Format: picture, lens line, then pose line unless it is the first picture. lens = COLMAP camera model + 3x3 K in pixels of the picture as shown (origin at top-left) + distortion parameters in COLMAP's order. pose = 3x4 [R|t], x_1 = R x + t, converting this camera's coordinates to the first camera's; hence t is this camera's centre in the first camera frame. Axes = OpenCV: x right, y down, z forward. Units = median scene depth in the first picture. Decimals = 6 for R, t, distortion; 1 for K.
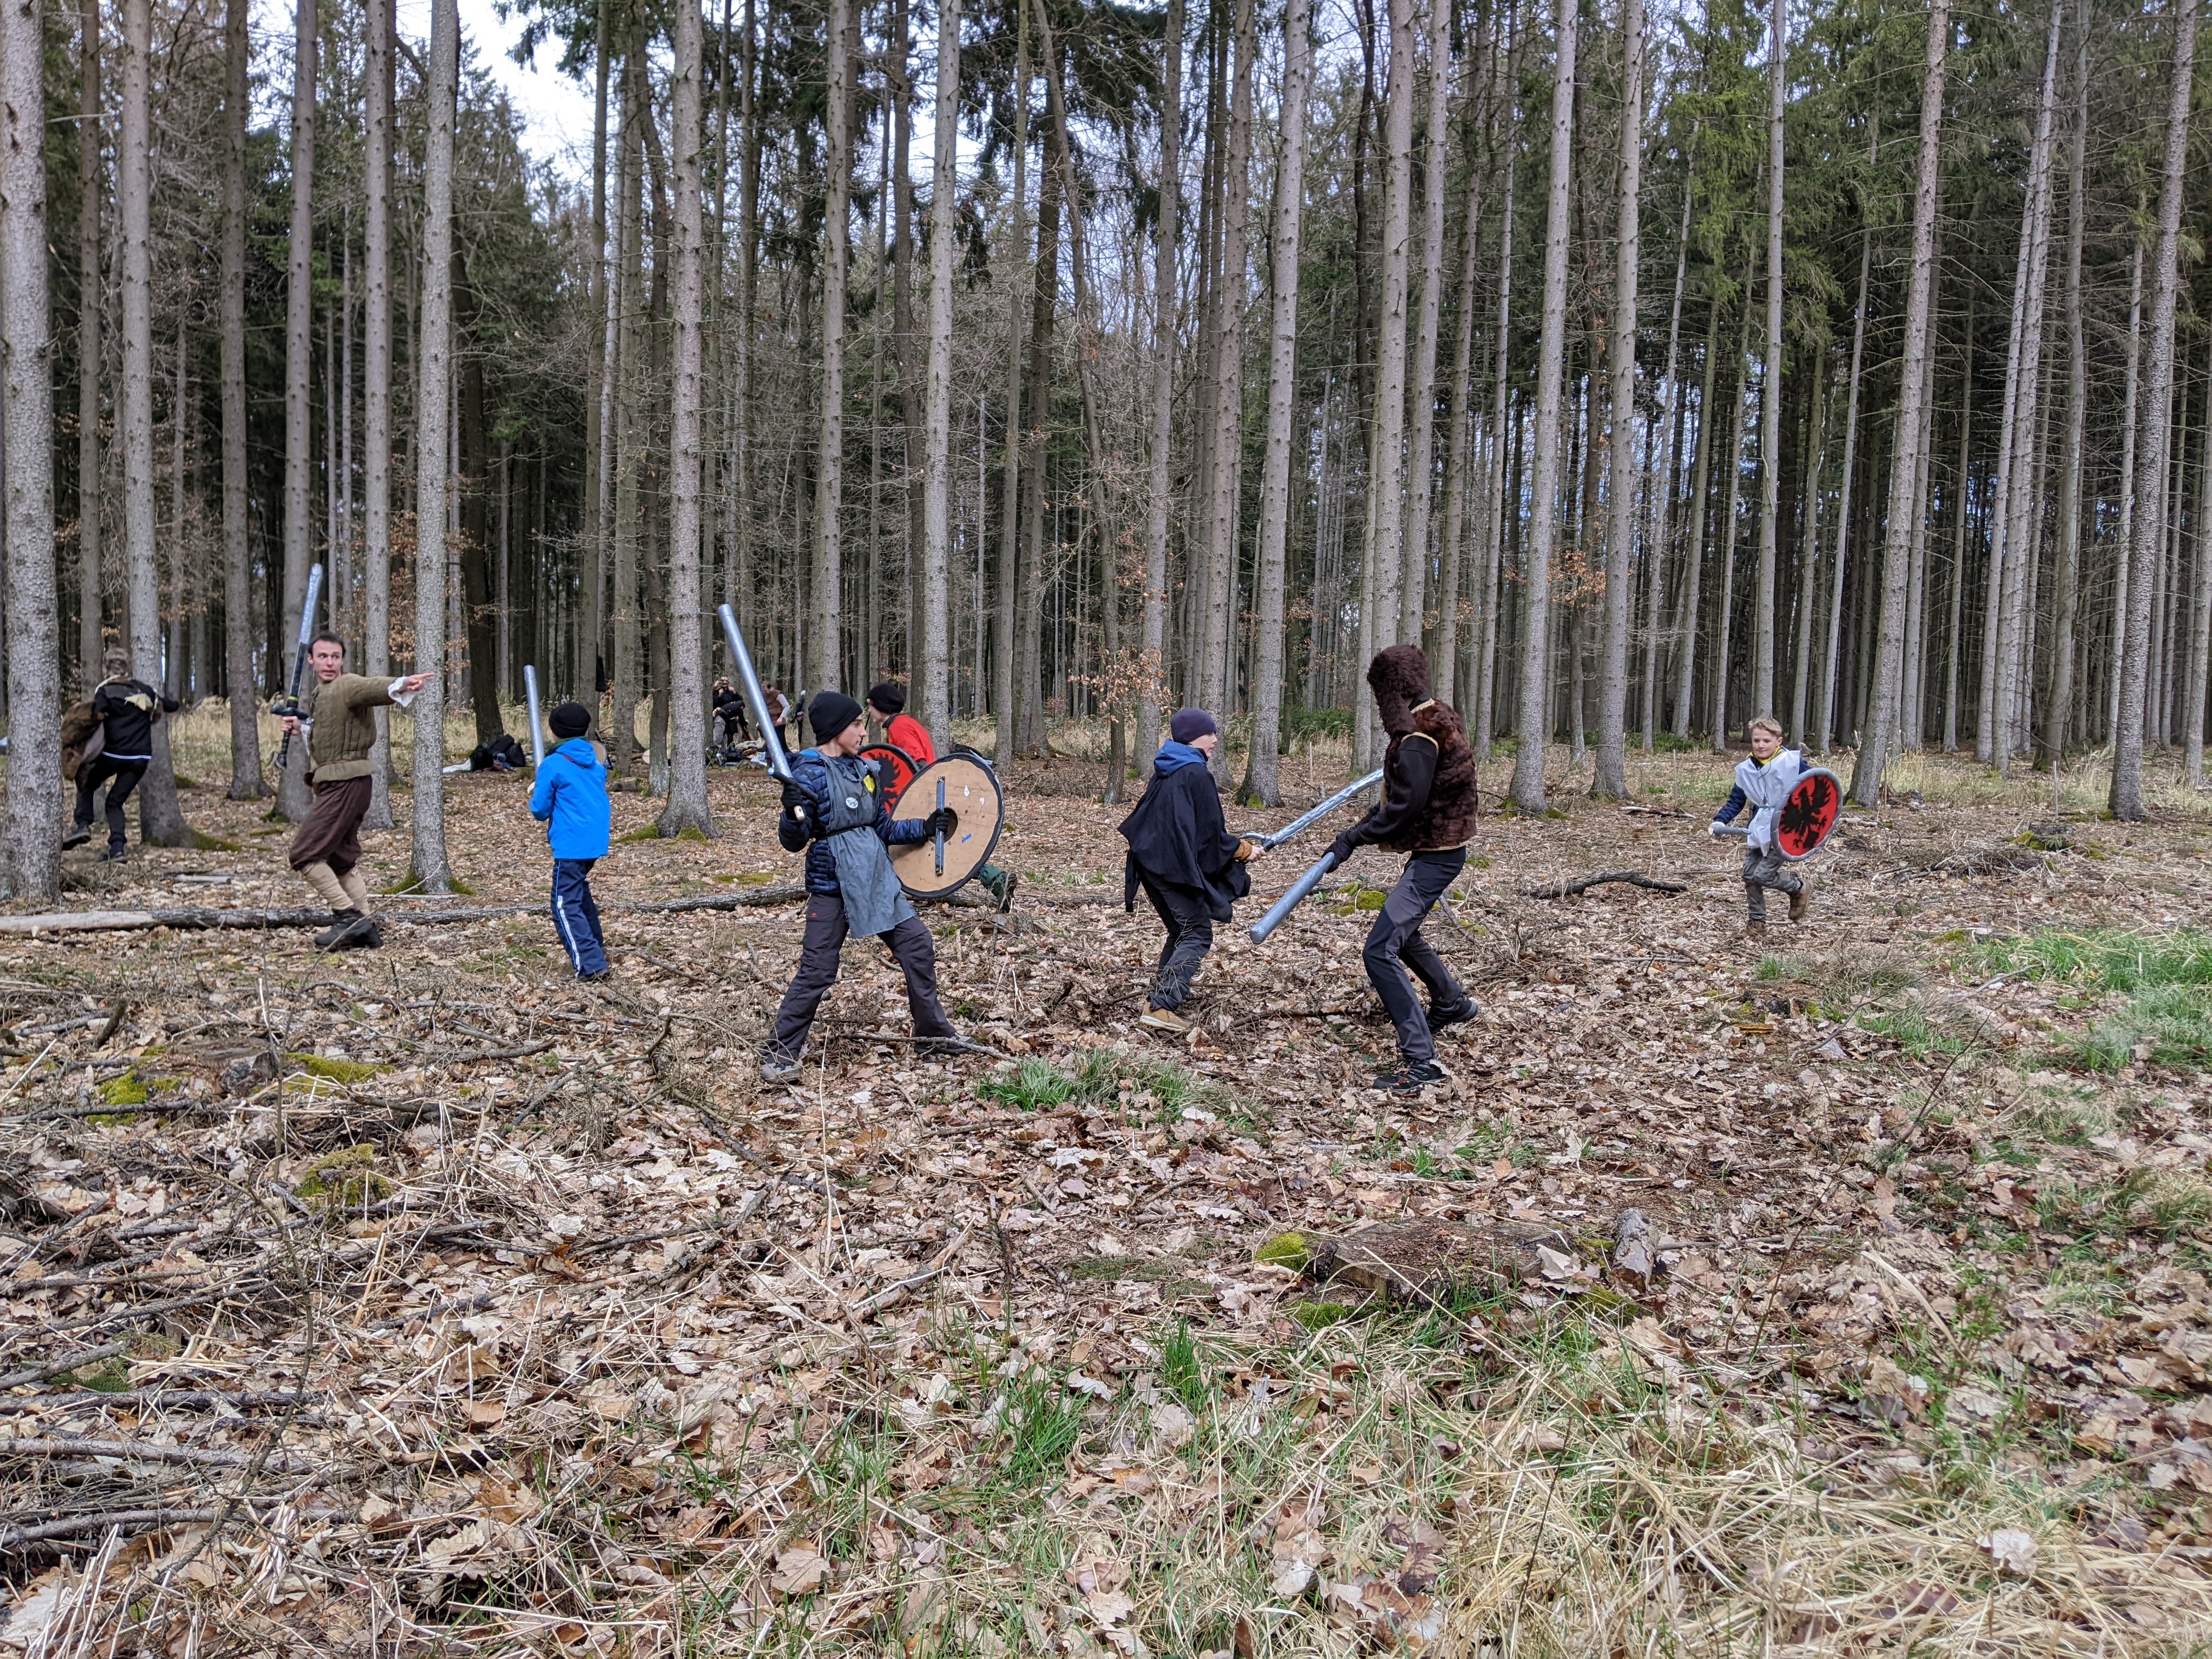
lens RADIAL K [[1768.4, 0, 1104.6], [0, 1768.4, 832.1], [0, 0, 1]] dist [0.004504, -0.017044]
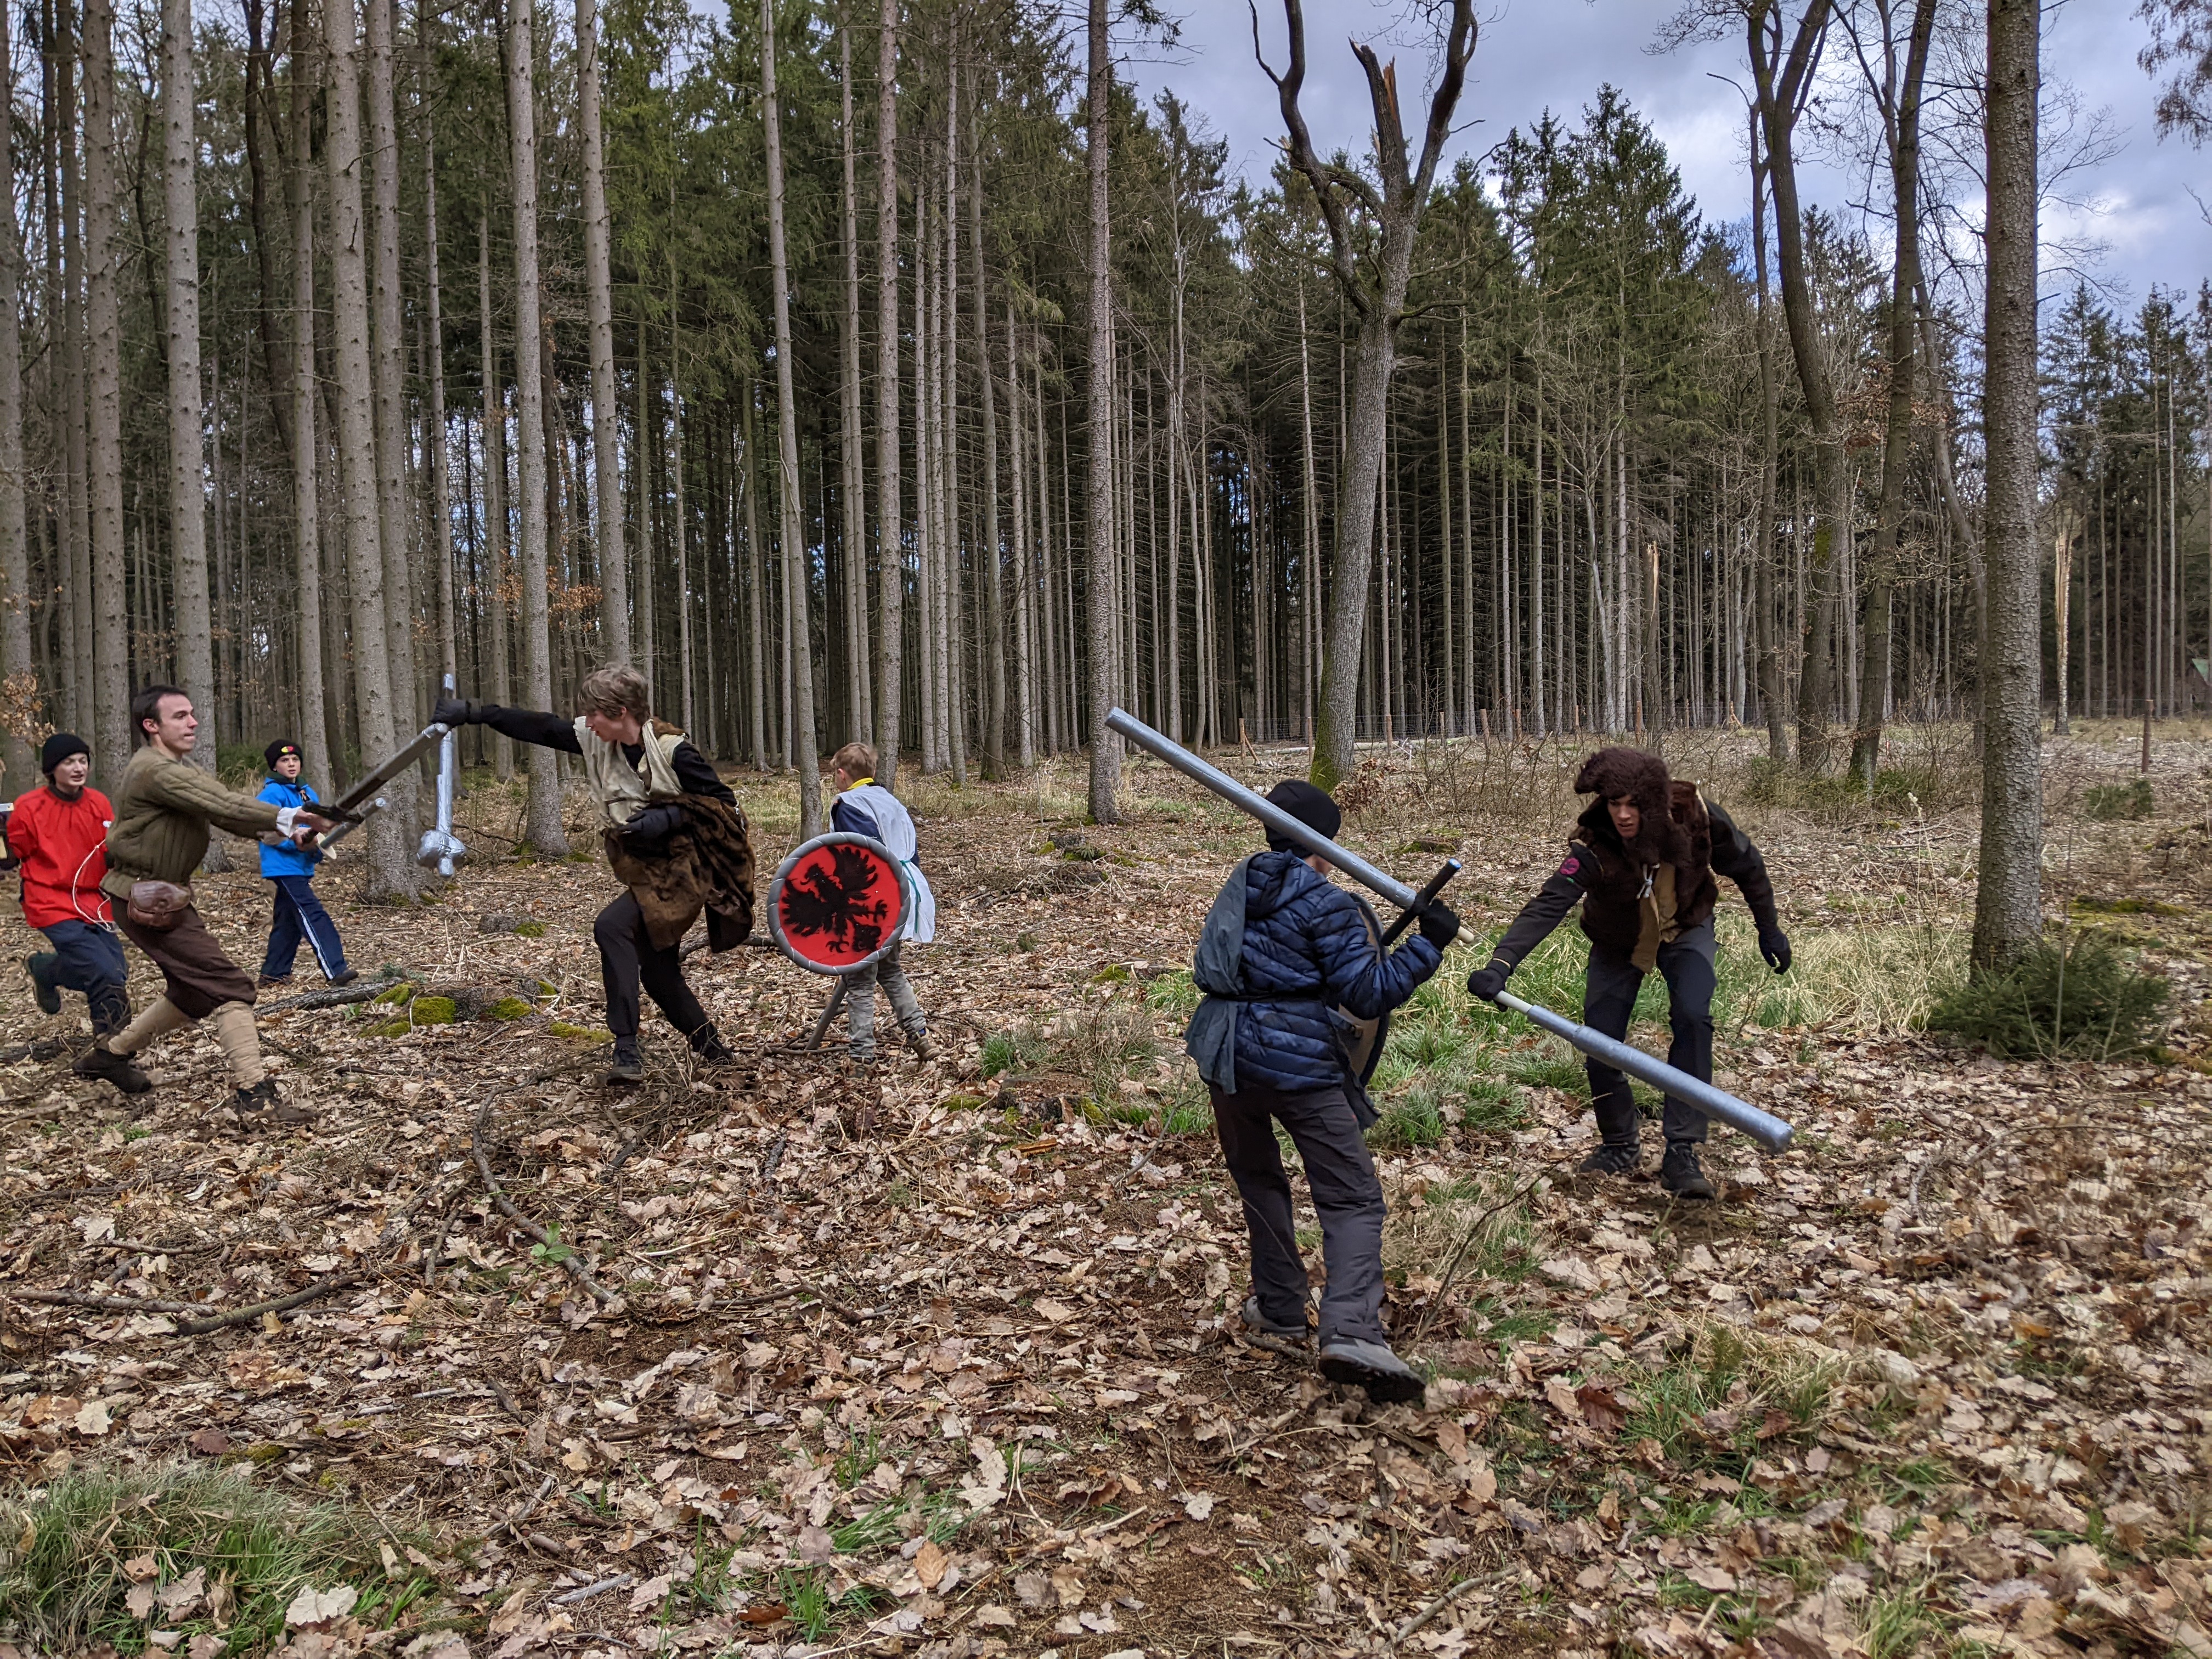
lens RADIAL K [[1768.4, 0, 1102.6], [0, 1768.4, 838.4], [0, 0, 1]] dist [0.004504, -0.017044]
pose [[0.835015, -0.063060, 0.546602, -0.006463], [0.068570, 0.997593, 0.010338, -0.012731], [-0.545938, 0.028848, 0.837329, 0.162792]]
